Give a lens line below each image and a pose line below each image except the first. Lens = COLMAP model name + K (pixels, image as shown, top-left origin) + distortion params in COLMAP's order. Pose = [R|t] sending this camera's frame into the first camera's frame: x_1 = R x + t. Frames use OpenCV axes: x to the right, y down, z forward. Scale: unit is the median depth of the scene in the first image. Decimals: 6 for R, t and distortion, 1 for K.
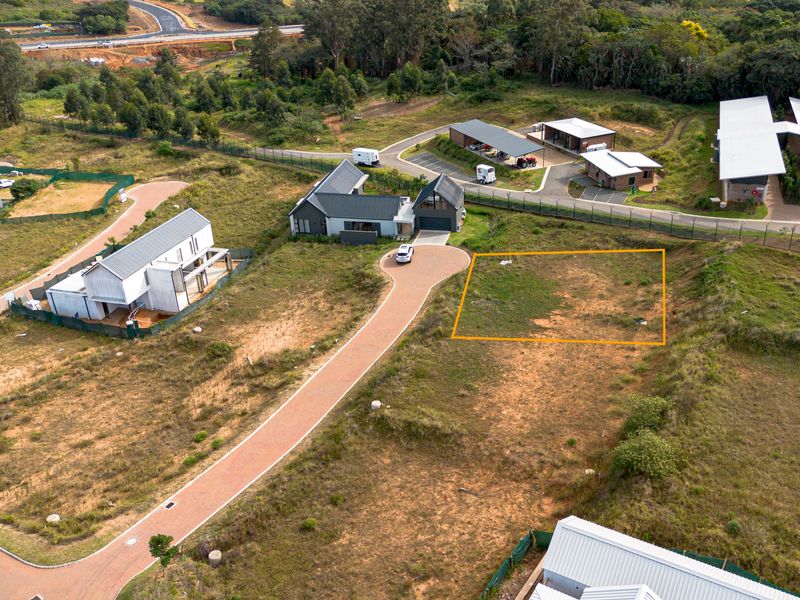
lens RADIAL K [[753.2, 0, 481.0], [0, 753.2, 301.1], [0, 0, 1]] dist [0.081413, -0.082169]
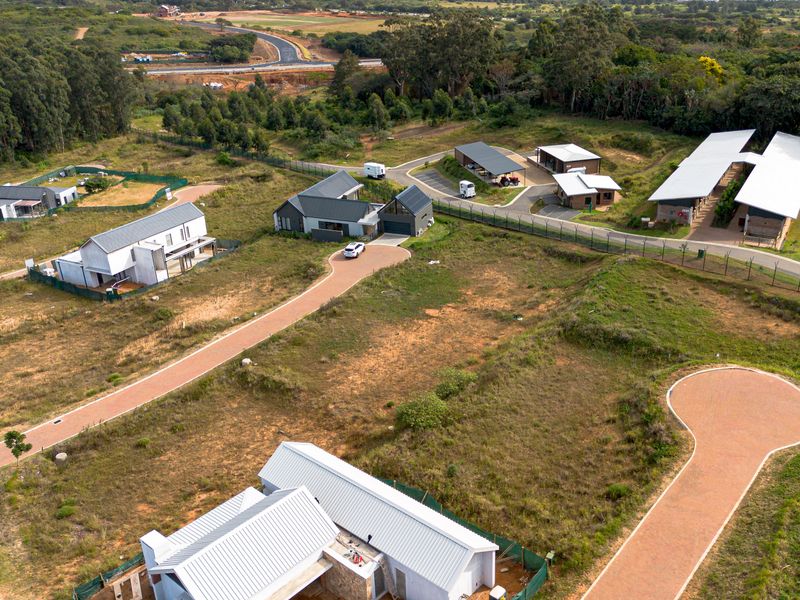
lens RADIAL K [[753.2, 0, 481.0], [0, 753.2, 301.1], [0, 0, 1]] dist [0.081413, -0.082169]
pose [[0.984310, 0.073712, -0.160315, 0.240685], [-0.080895, 0.995969, -0.038746, 0.036105], [0.156813, 0.051107, 0.986305, -0.063640]]
